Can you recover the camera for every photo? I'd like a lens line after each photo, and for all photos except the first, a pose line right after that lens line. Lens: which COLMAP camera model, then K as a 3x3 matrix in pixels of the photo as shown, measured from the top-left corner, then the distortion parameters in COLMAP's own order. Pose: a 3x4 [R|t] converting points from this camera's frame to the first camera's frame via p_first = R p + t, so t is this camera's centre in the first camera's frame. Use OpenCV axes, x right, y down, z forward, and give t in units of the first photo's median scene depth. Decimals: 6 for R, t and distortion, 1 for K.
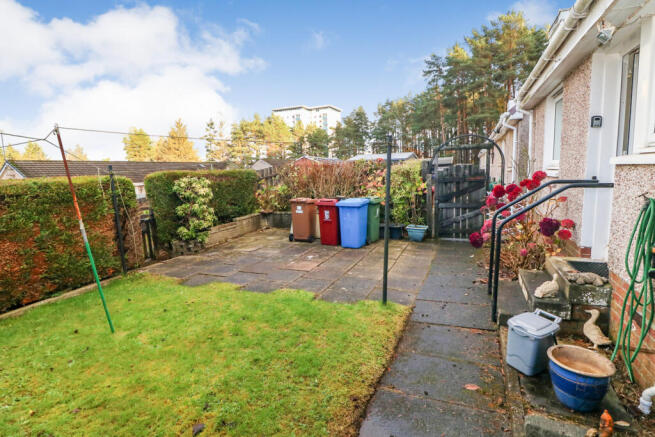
lens RADIAL K [[318.4, 0, 332.8], [0, 318.4, 216.3], [0, 0, 1]] dist [0.006557, -0.002341]
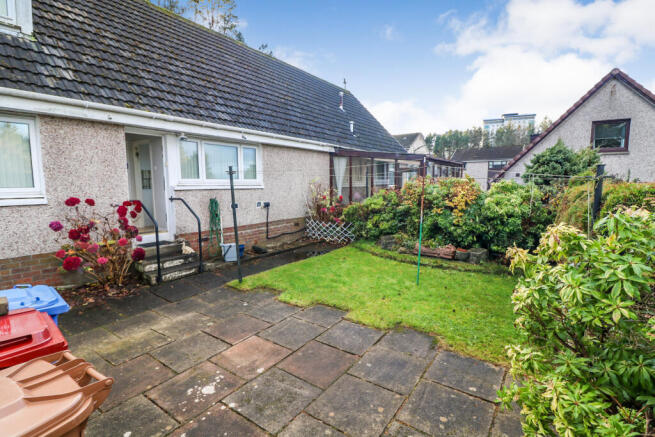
lens RADIAL K [[318.4, 0, 328.0], [0, 318.4, 218.1], [0, 0, 1]] dist [0.006557, -0.002341]
pose [[-0.974127, 0.013872, 0.225574, -0.340610], [0.068386, 0.969415, 0.235706, -0.193485], [-0.215405, 0.245034, -0.945283, 1.369847]]
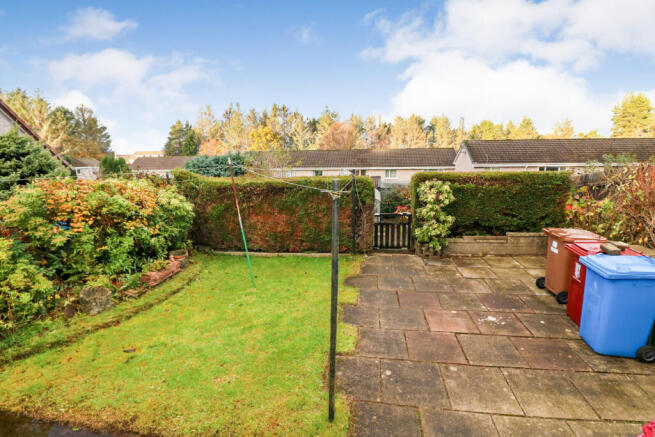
lens RADIAL K [[318.4, 0, 331.9], [0, 318.4, 216.8], [0, 0, 1]] dist [0.006557, -0.002341]
pose [[0.275131, 0.215836, -0.936866, 0.442673], [-0.134192, 0.973556, 0.184880, -0.170603], [0.951995, 0.074854, 0.296819, 0.478951]]
